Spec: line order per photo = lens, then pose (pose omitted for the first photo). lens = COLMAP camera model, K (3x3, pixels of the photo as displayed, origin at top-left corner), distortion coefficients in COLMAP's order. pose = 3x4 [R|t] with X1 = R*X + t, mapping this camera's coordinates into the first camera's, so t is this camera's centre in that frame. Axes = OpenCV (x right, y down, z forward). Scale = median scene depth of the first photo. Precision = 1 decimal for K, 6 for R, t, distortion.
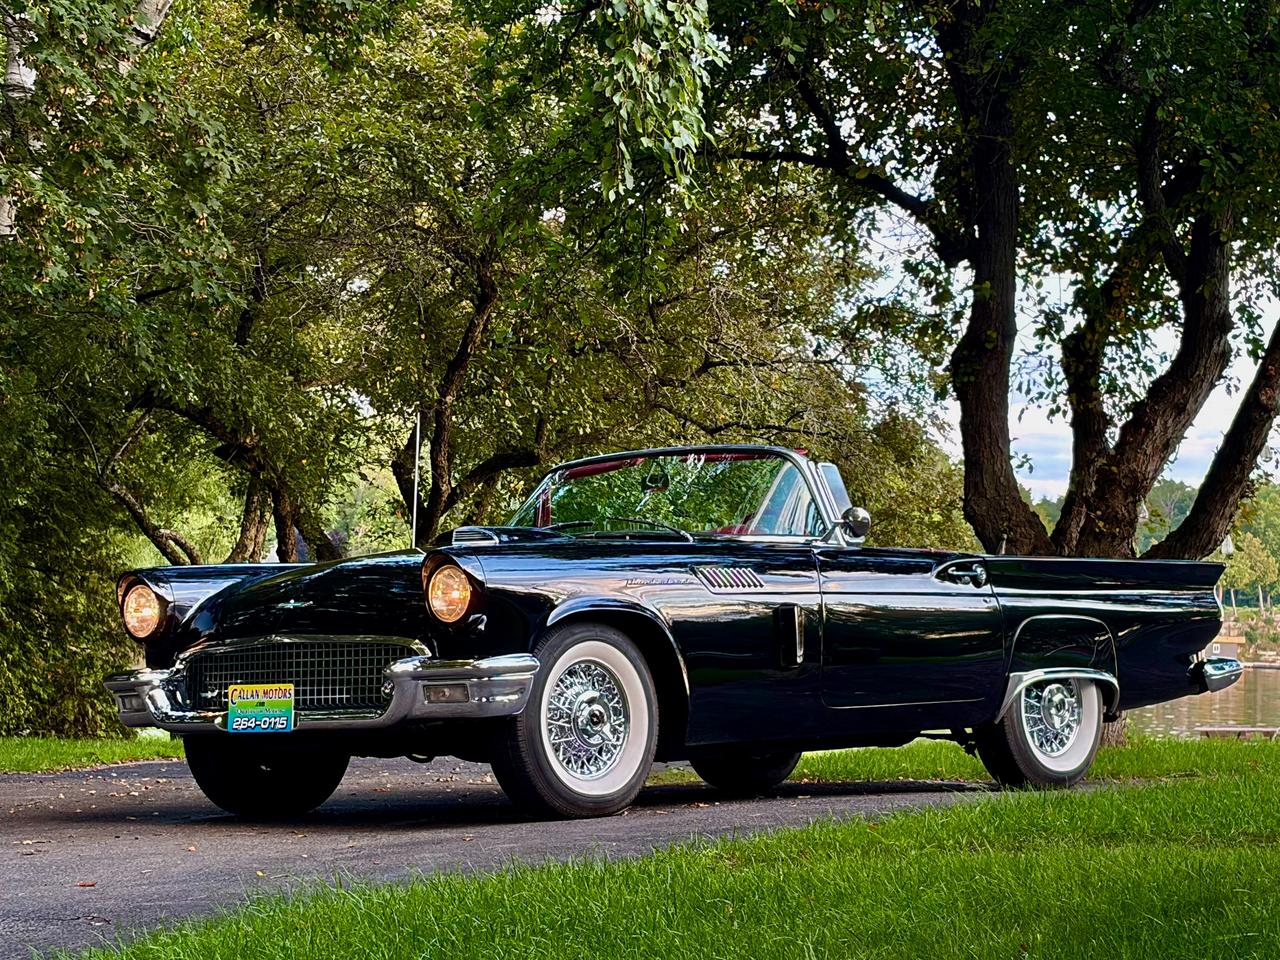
lens RADIAL K [[3281.1, 0, 640.5], [0, 3281.1, 486.2], [0, 0, 1]] dist [0.237092, 0.000000]
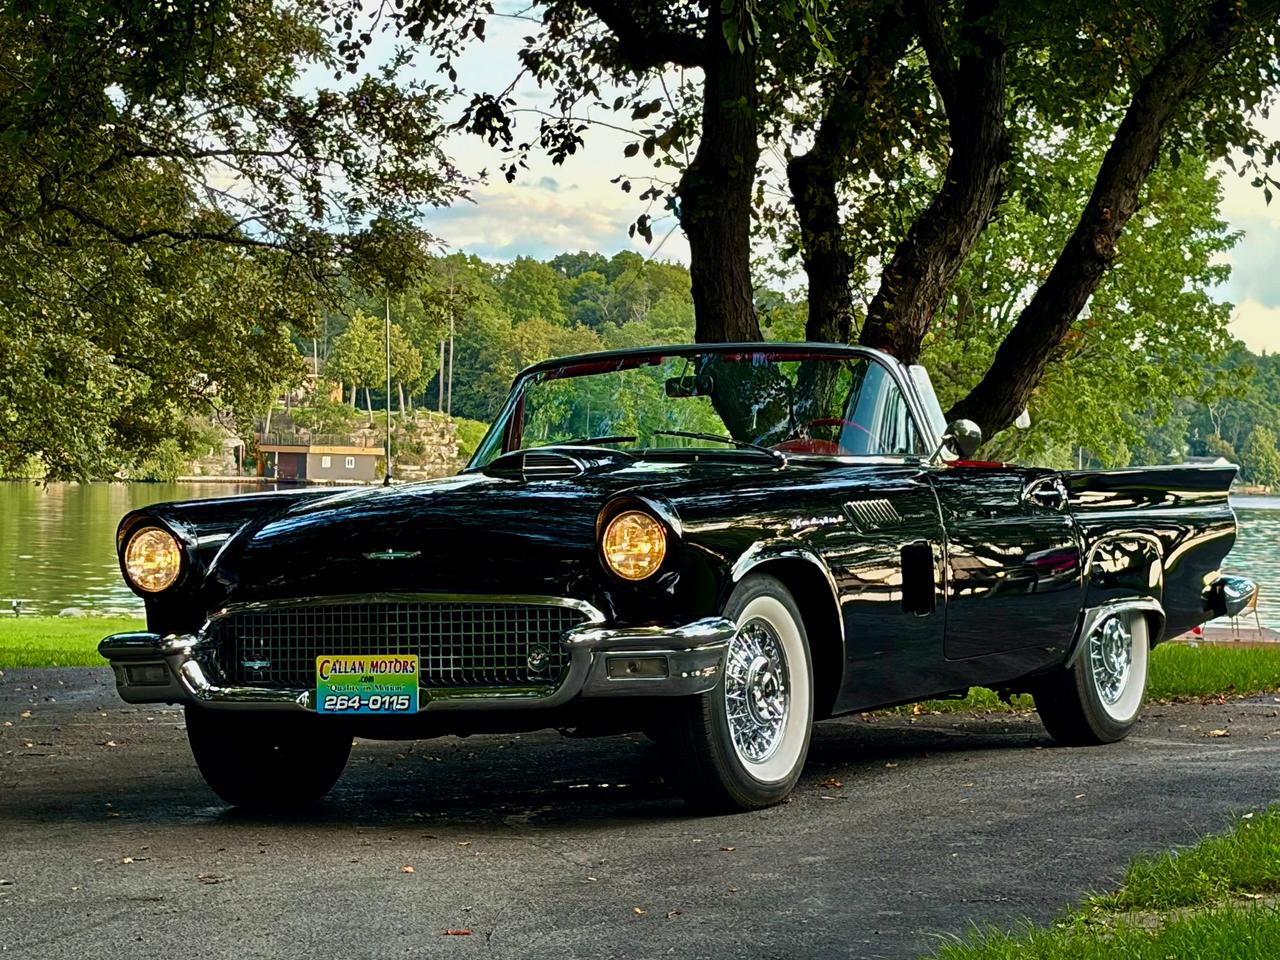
lens RADIAL K [[4166.6, 0, 642.7], [0, 4166.6, 488.2], [0, 0, 1]] dist [0.201379, 0.000000]
pose [[0.968226, -0.008982, 0.249916, -0.175401], [-0.005055, 0.998448, 0.055466, -0.021833], [-0.250026, -0.054967, 0.966678, -0.003427]]
